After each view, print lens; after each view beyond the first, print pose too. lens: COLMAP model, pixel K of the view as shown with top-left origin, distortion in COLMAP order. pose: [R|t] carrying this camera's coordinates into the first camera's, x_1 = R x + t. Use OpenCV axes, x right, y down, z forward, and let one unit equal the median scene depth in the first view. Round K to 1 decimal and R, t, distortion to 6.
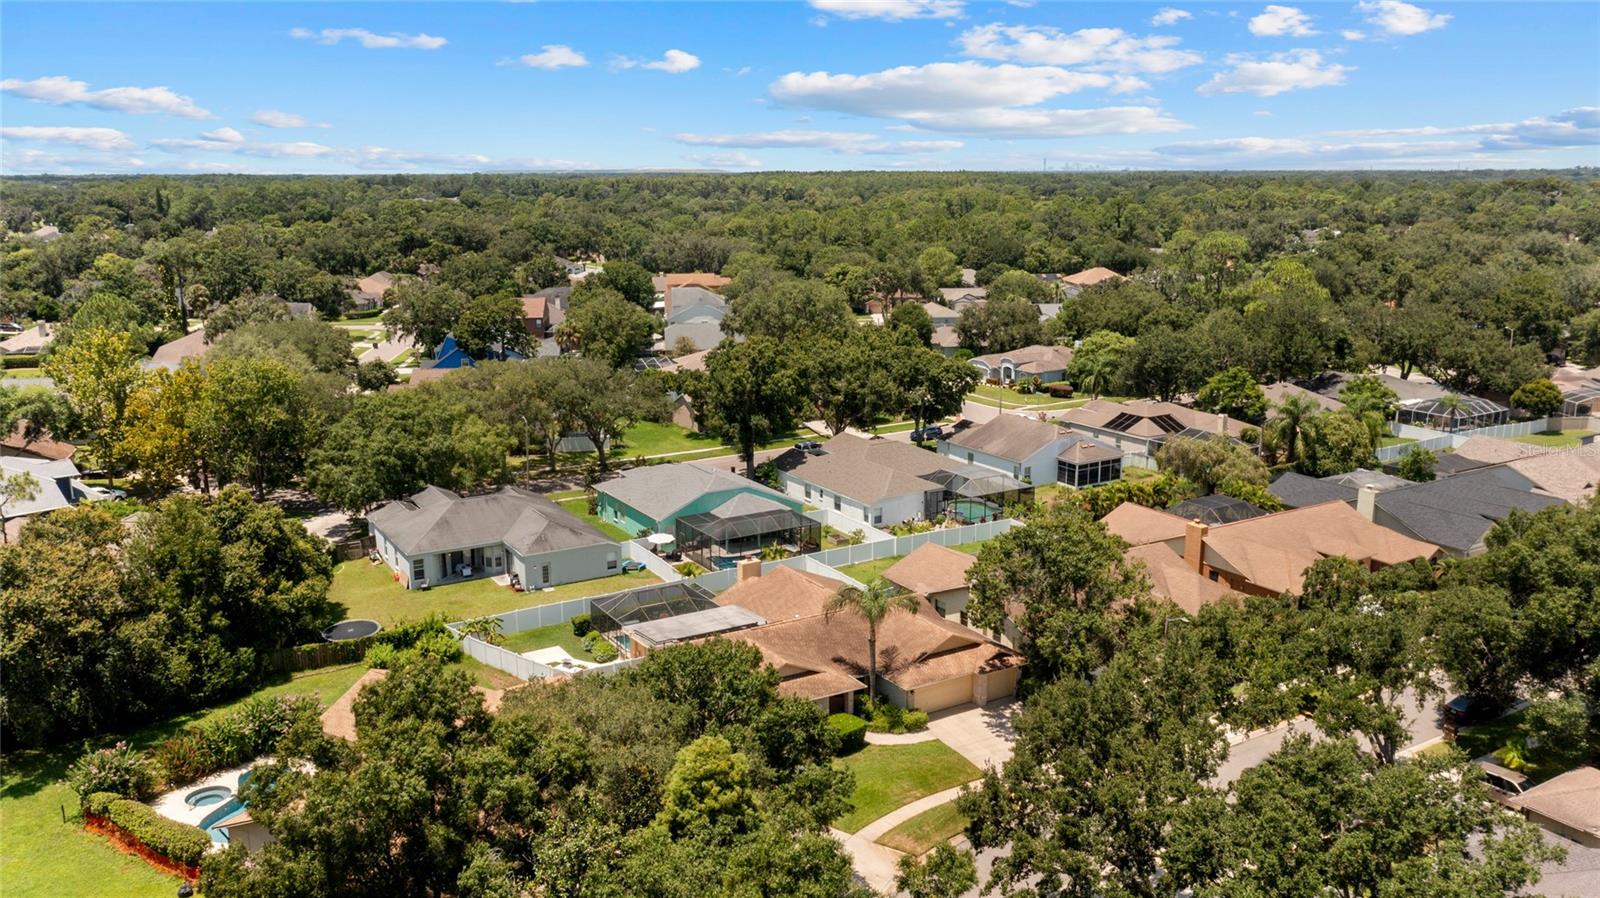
lens RADIAL K [[1258.7, 0, 792.5], [0, 1258.7, 440.2], [0, 0, 1]] dist [-0.016555, 0.001558]
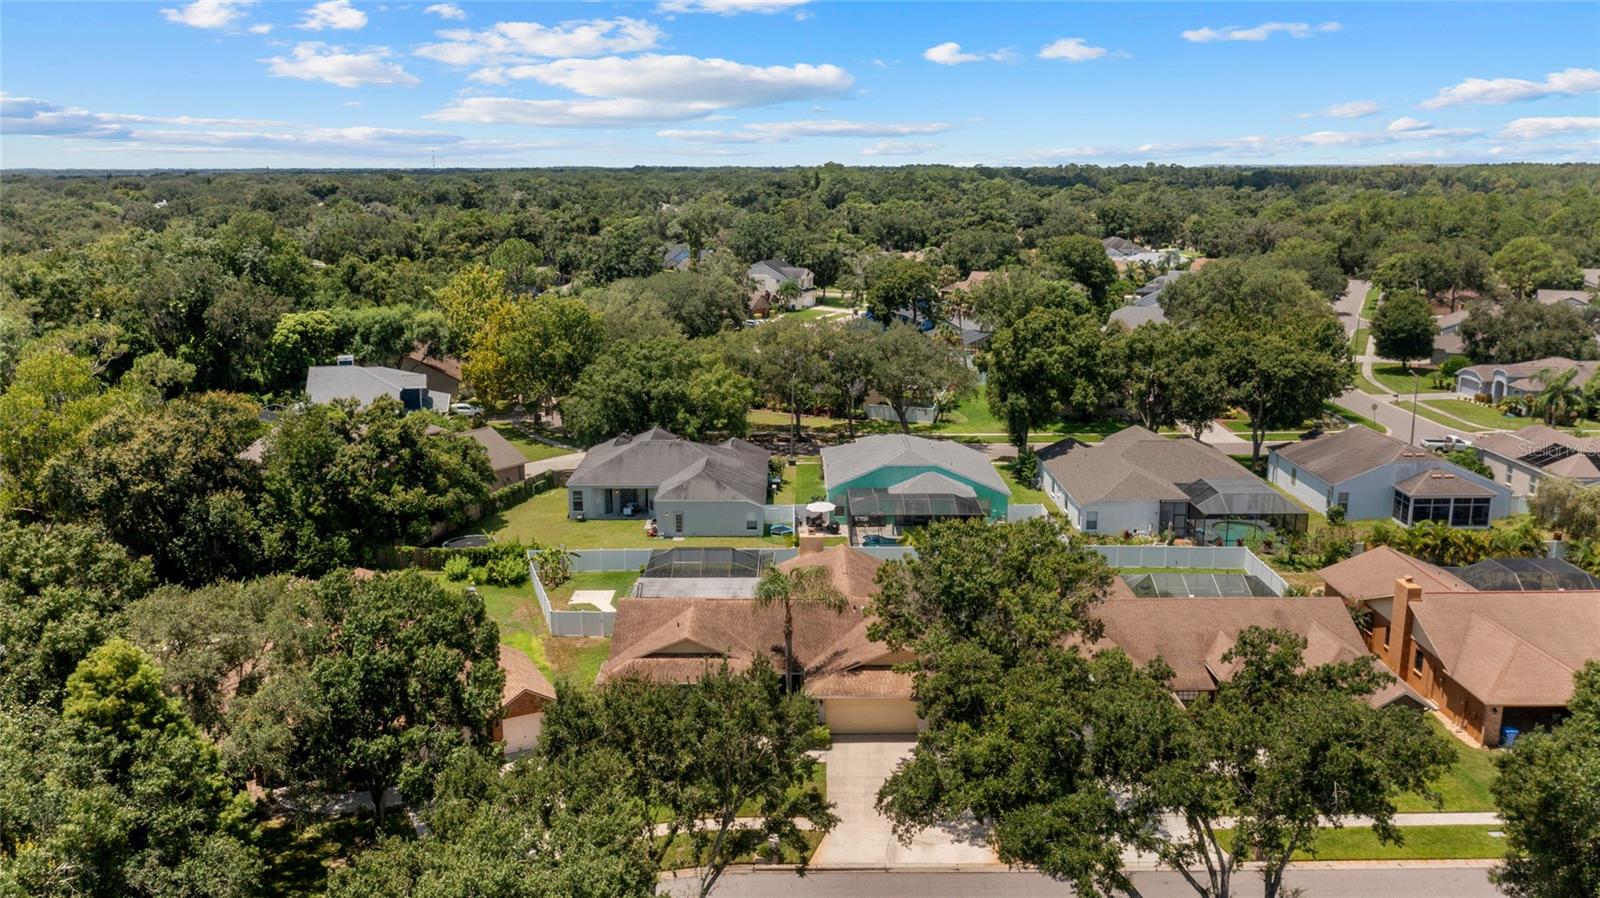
lens RADIAL K [[1258.7, 0, 792.5], [0, 1258.7, 440.2], [0, 0, 1]] dist [-0.016555, 0.001558]
pose [[0.852529, 0.110353, -0.510898, 0.286785], [-0.108347, 0.993538, 0.033805, -0.000235], [0.511327, 0.026535, 0.858977, 0.155928]]
